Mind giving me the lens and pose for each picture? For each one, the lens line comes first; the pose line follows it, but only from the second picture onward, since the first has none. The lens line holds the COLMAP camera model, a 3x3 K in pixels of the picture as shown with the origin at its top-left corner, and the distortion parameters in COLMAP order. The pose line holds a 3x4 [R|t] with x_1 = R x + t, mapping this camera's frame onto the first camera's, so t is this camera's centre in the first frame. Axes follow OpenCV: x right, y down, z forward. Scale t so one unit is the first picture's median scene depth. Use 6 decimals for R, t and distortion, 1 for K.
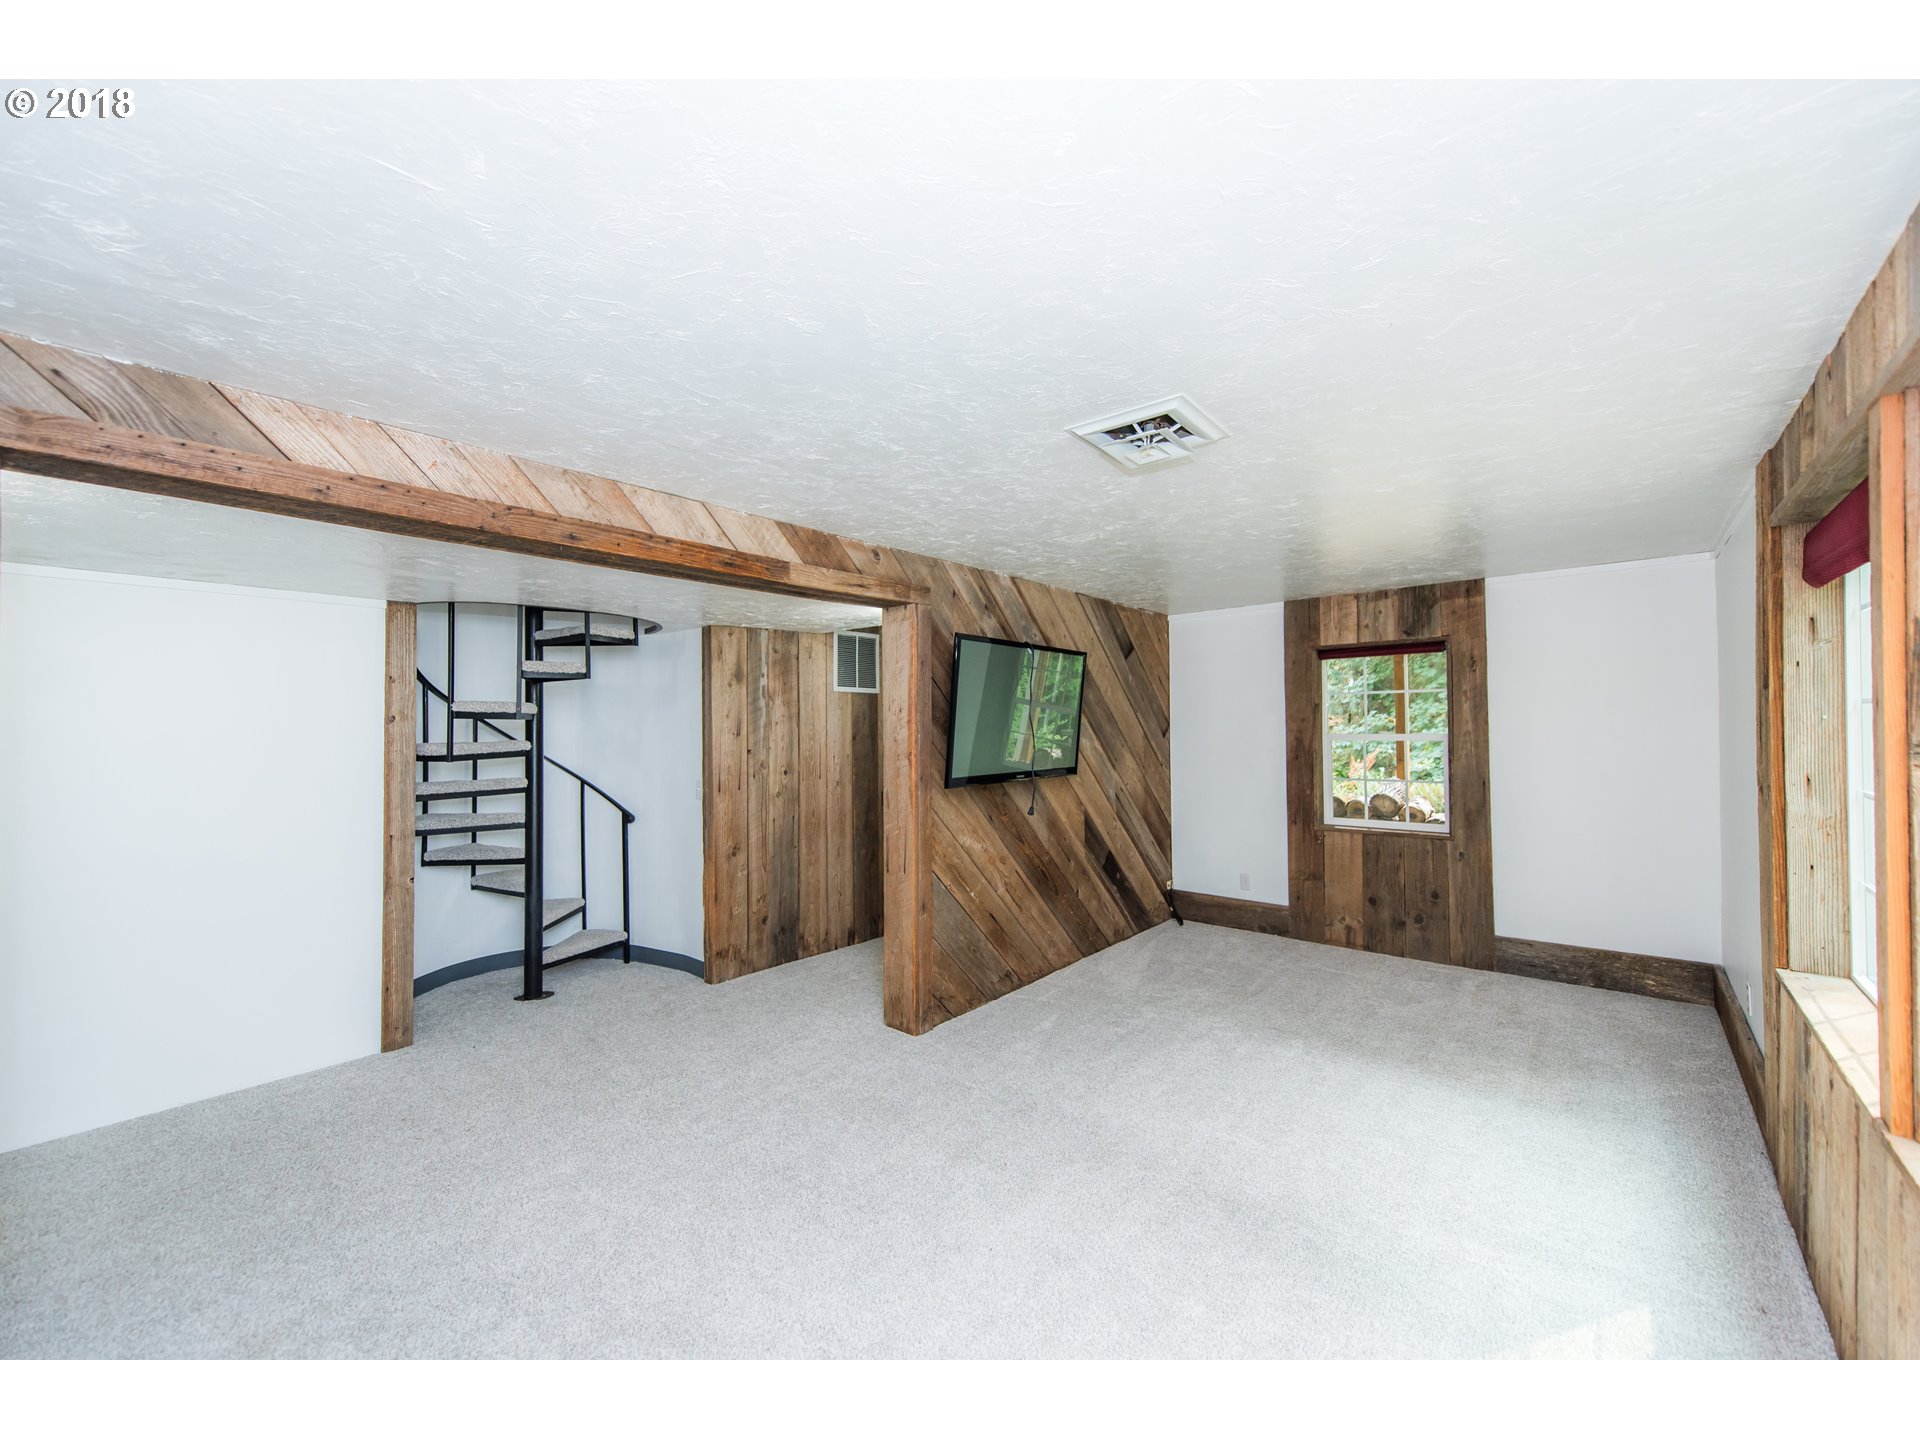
lens RADIAL K [[751.5, 0, 961.1], [0, 751.5, 713.4], [0, 0, 1]] dist [0.006815, -0.000218]
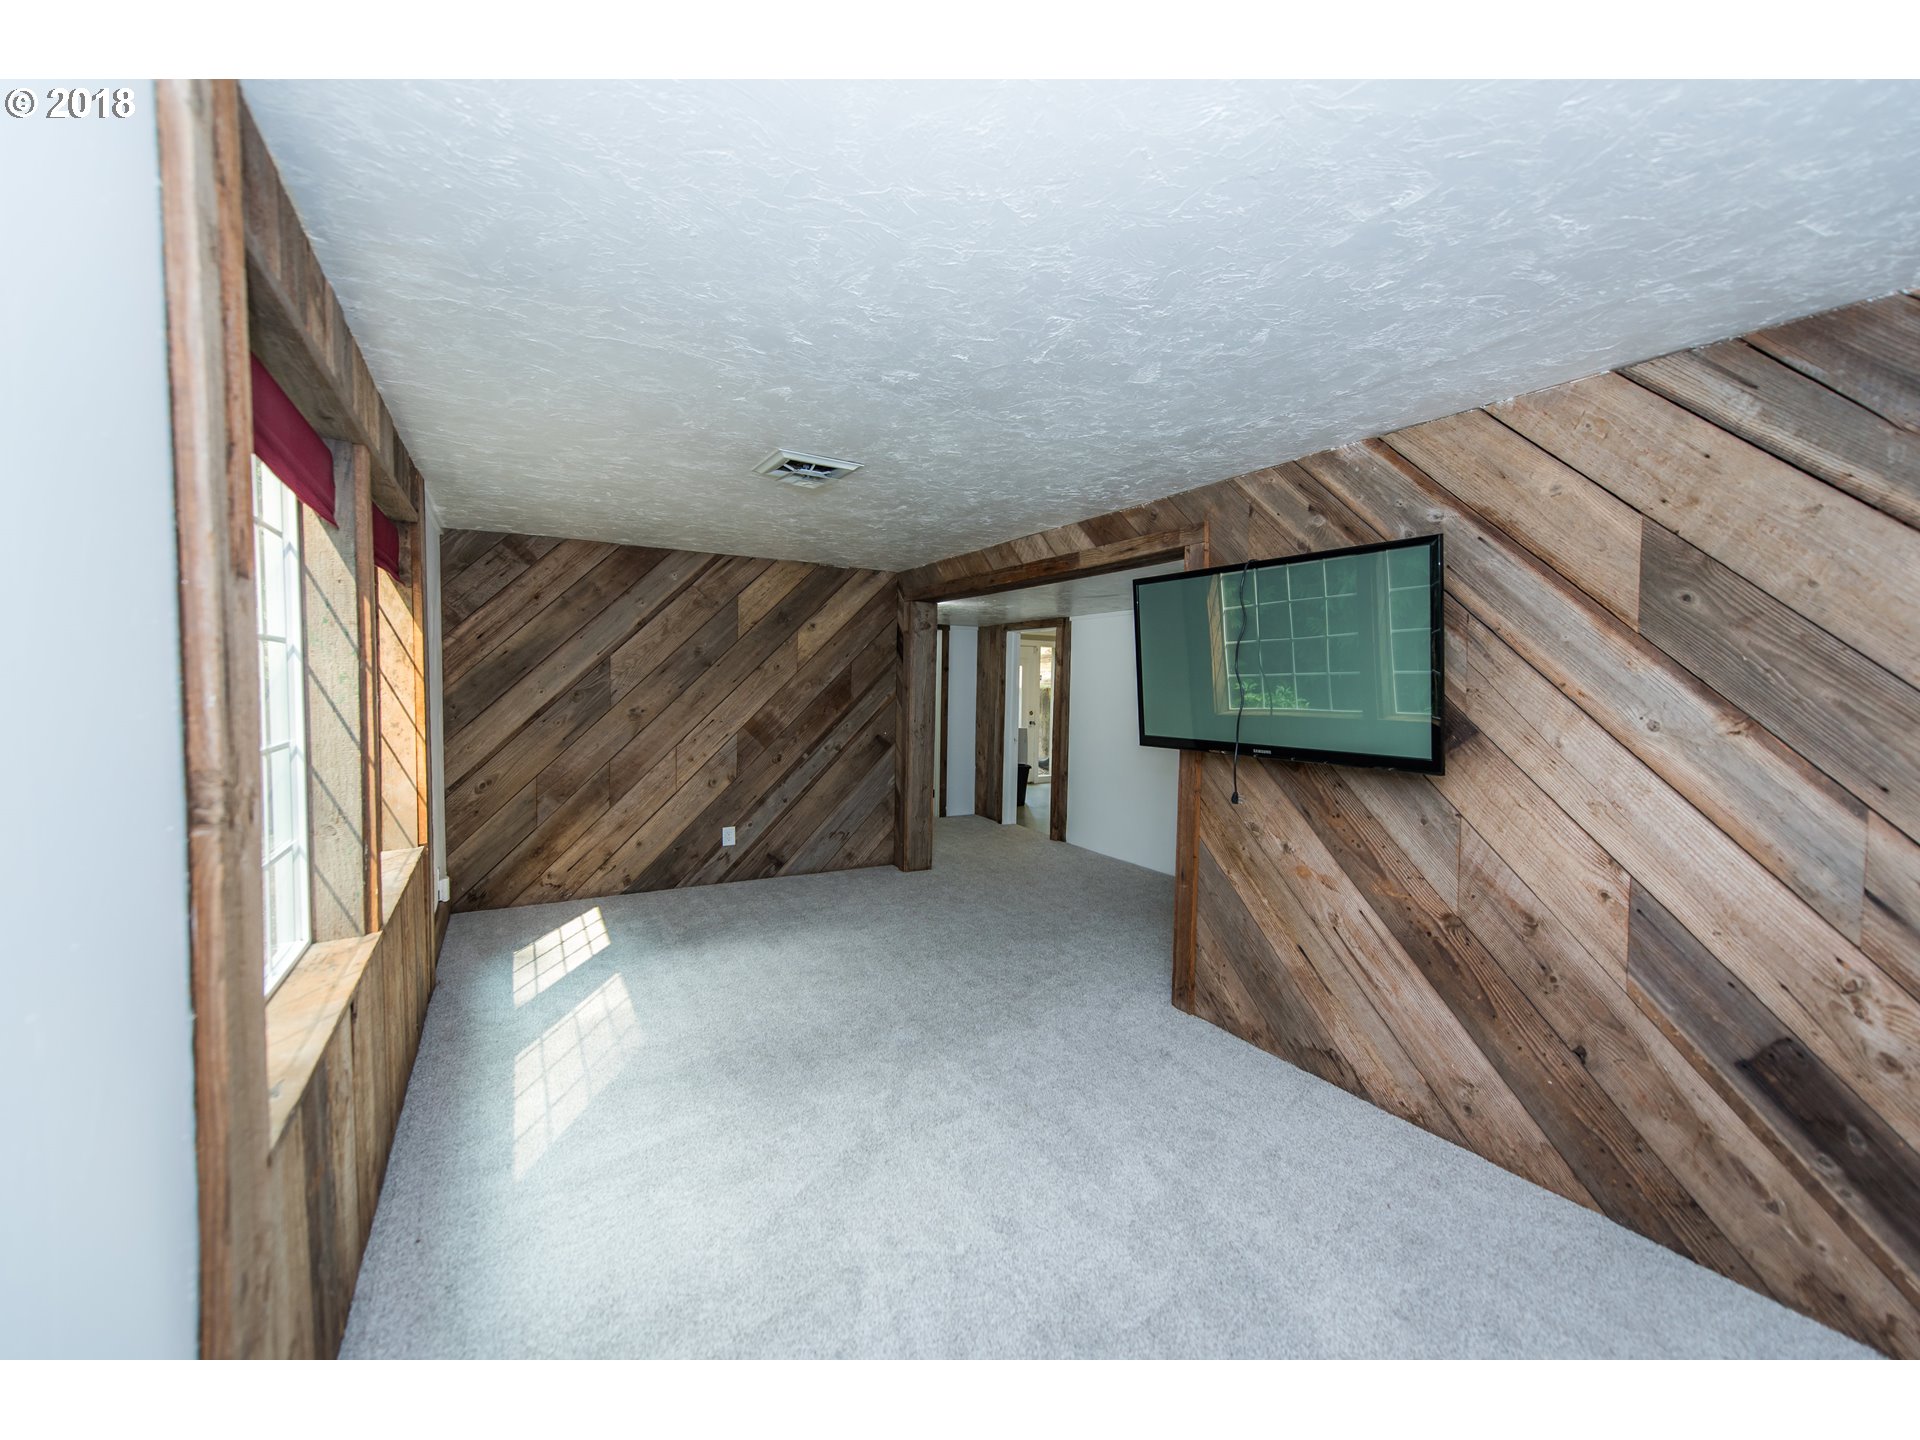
lens RADIAL K [[751.5, 0, 961.1], [0, 751.5, 713.4], [0, 0, 1]] dist [0.006815, -0.000218]
pose [[-0.317595, 0.035329, -0.947568, 0.835085], [0.004958, 0.999354, 0.035598, 0.021229], [0.948213, 0.006608, -0.317565, 0.957422]]
